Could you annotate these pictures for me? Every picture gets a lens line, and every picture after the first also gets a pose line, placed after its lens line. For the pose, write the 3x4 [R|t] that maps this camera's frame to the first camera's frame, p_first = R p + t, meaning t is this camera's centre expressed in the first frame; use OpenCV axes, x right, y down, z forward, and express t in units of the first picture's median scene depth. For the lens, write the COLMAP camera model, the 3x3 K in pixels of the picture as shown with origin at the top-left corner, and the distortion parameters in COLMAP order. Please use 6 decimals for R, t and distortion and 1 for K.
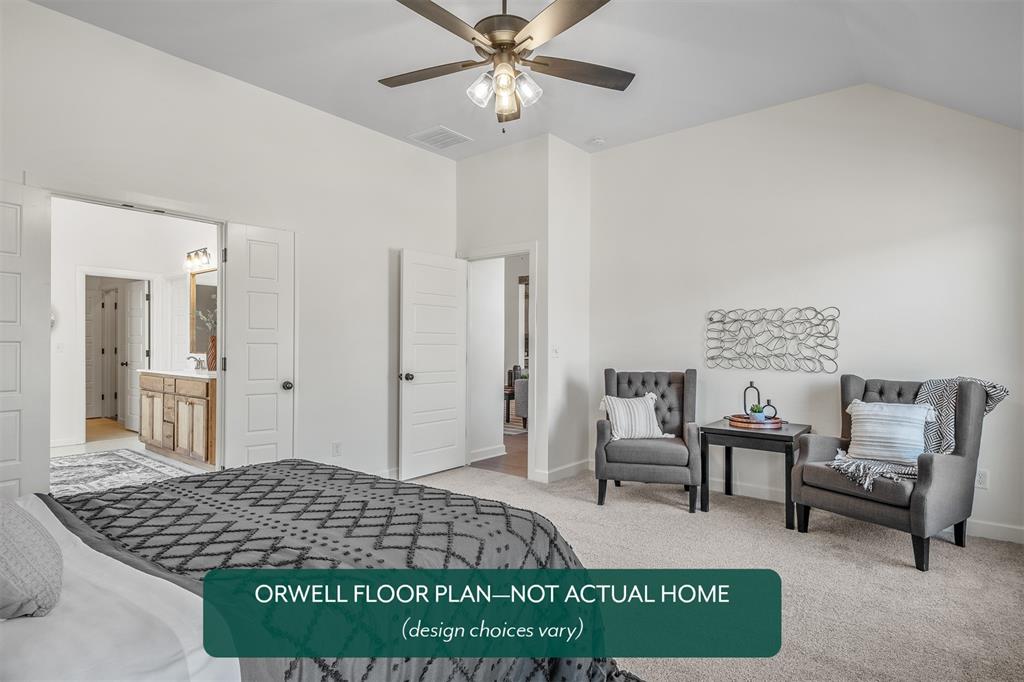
lens RADIAL K [[542.0, 0, 512.1], [0, 542.0, 343.2], [0, 0, 1]] dist [0.013370, -0.002233]
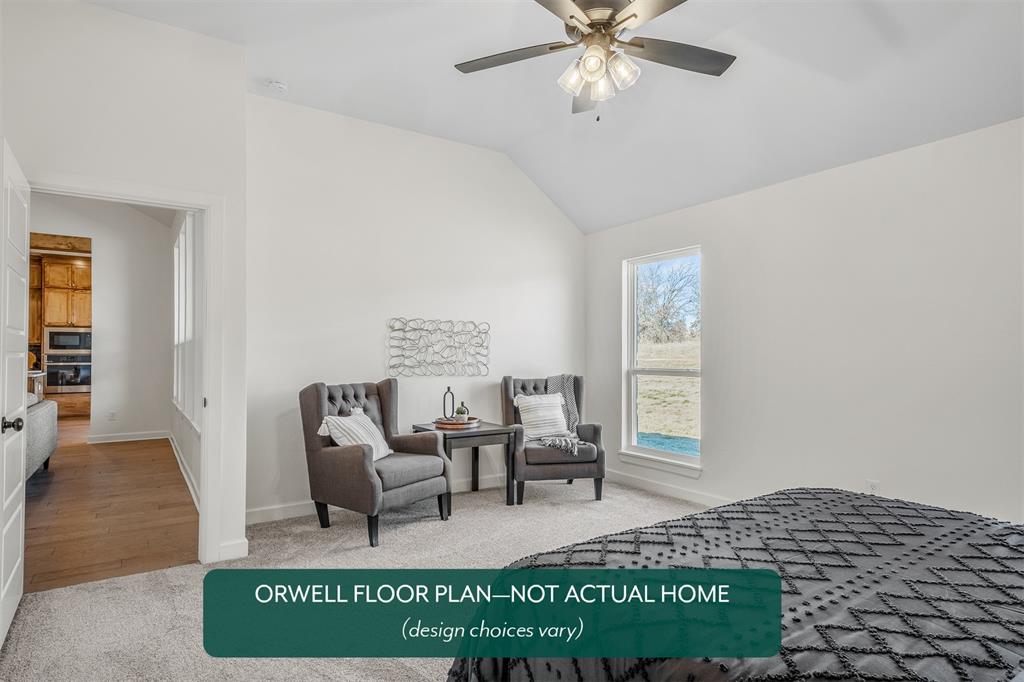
lens RADIAL K [[566.9, 0, 515.2], [0, 566.9, 343.2], [0, 0, 1]] dist [0.026099, -0.007481]
pose [[0.301807, 0.014423, 0.953260, -0.578425], [-0.001891, 0.999893, -0.014529, -0.000213], [-0.953367, 0.002582, 0.301802, 0.509130]]
